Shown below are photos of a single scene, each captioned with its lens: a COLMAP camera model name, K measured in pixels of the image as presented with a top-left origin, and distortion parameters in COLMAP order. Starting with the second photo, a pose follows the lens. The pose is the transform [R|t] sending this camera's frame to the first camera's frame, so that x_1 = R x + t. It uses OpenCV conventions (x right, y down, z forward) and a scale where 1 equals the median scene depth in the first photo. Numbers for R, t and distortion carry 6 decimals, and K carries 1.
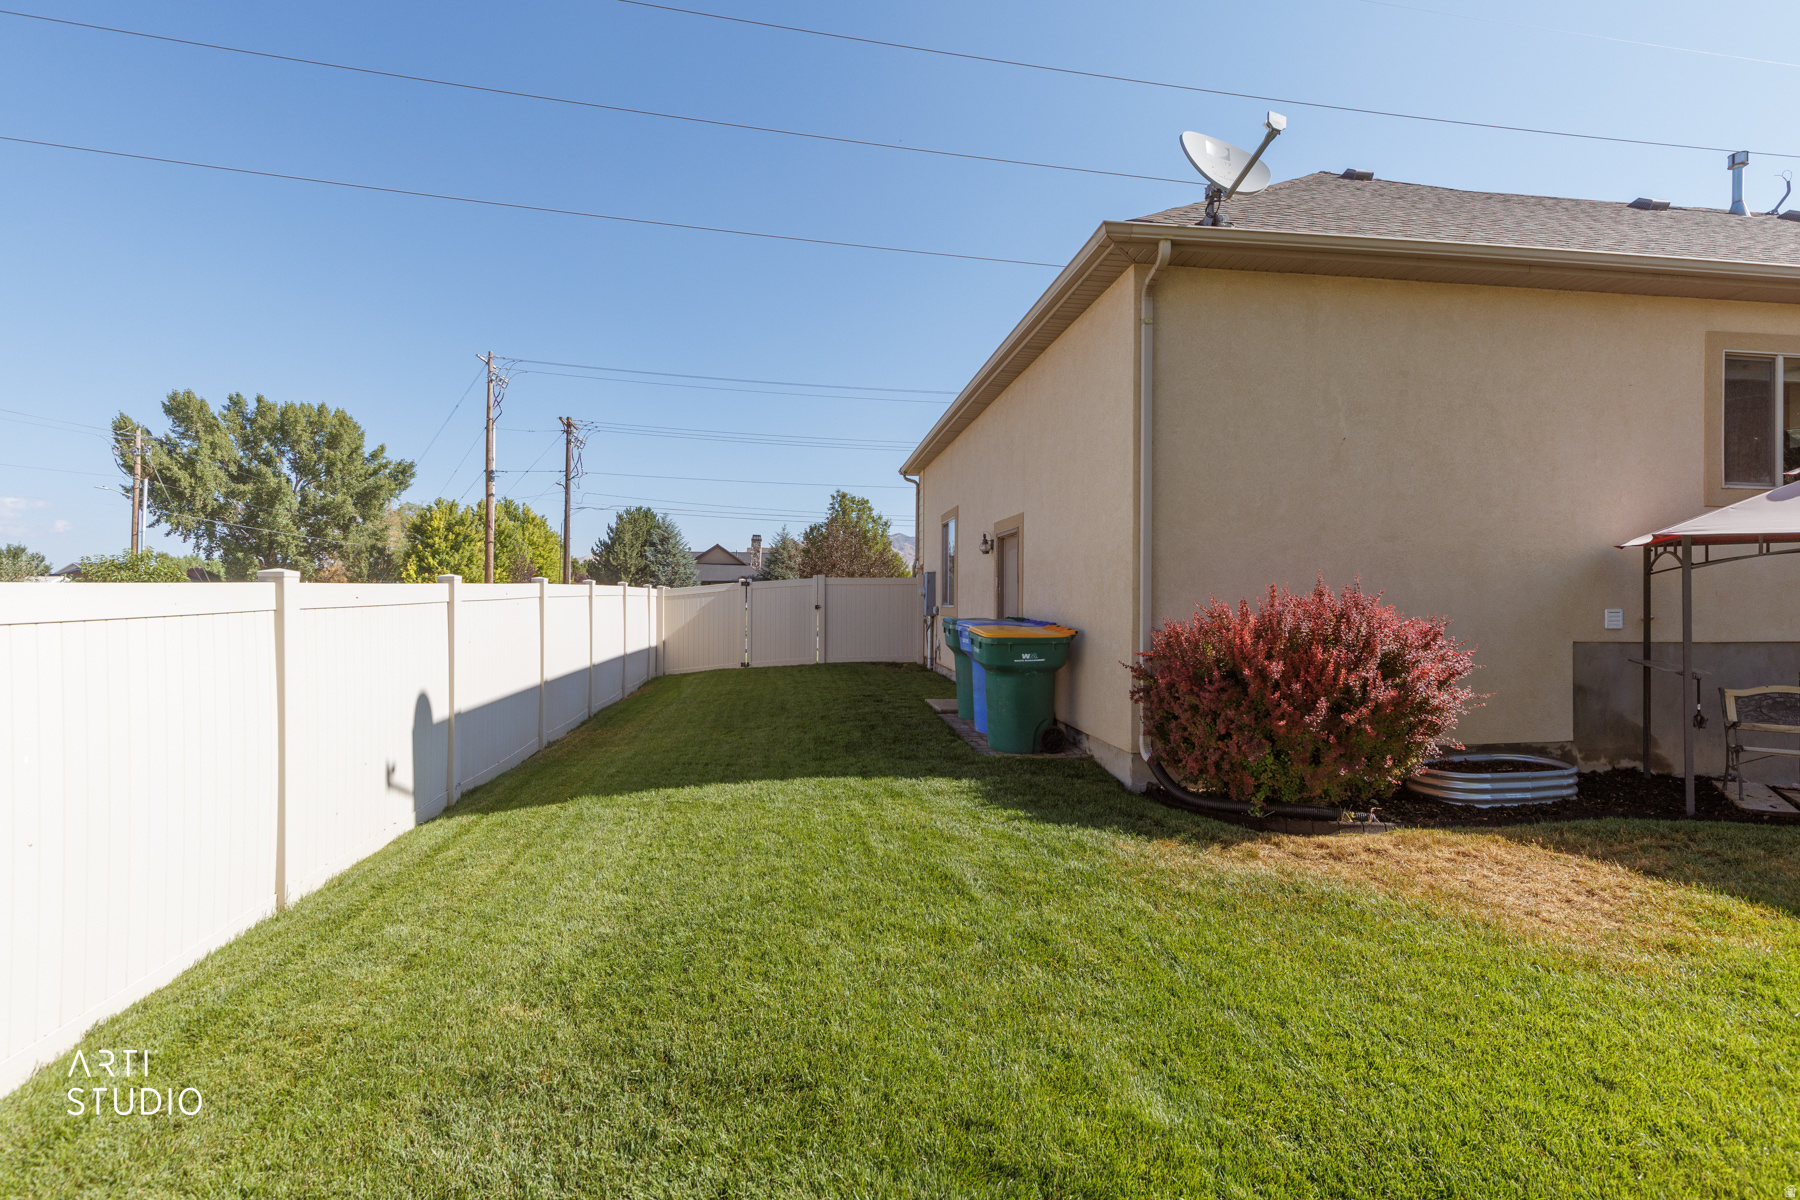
lens RADIAL K [[799.5, 0, 901.6], [0, 799.5, 595.4], [0, 0, 1]] dist [-0.003808, 0.000397]
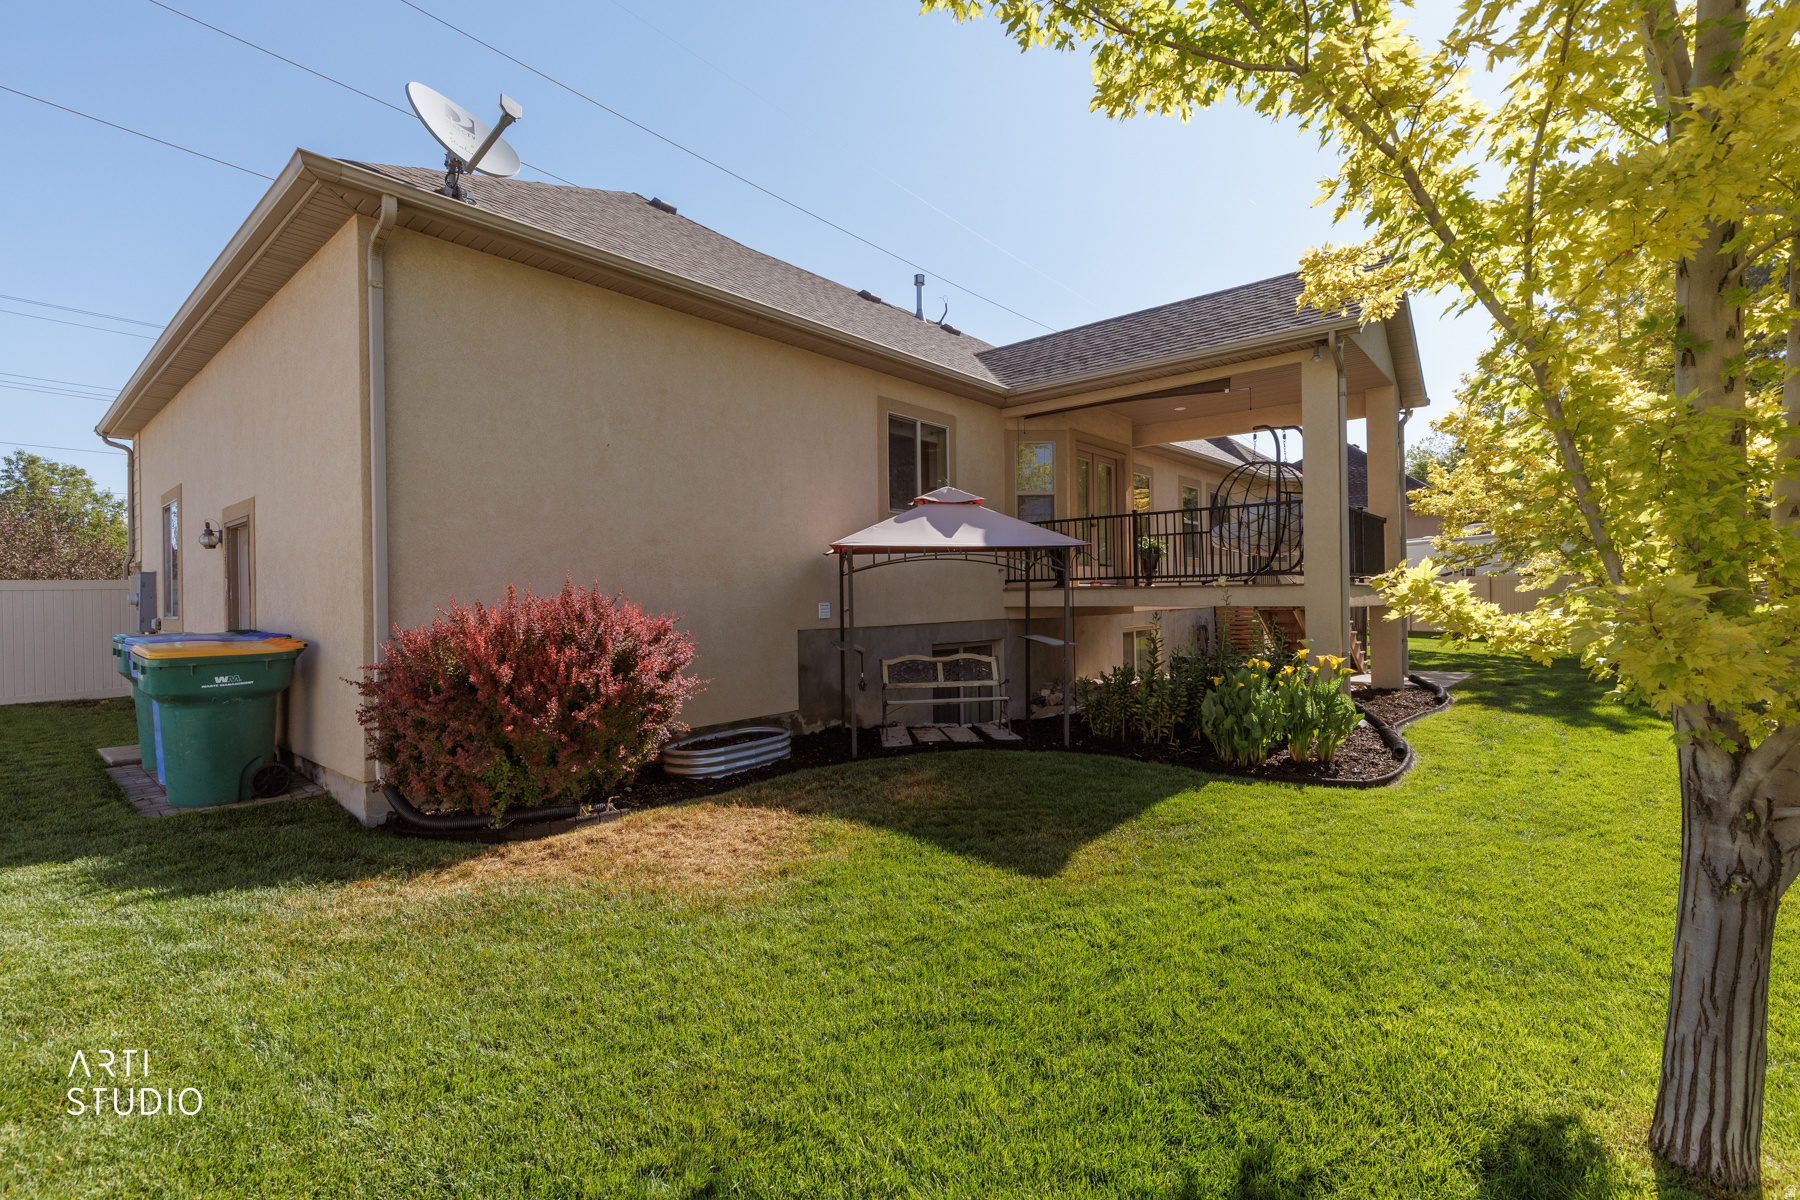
lens RADIAL K [[799.5, 0, 903.8], [0, 799.5, 600.0], [0, 0, 1]] dist [-0.003808, 0.000397]
pose [[0.736260, -0.019394, 0.676420, 0.143454], [0.016949, 0.999804, 0.010217, 0.001862], [-0.676486, 0.003942, 0.736445, -0.030393]]
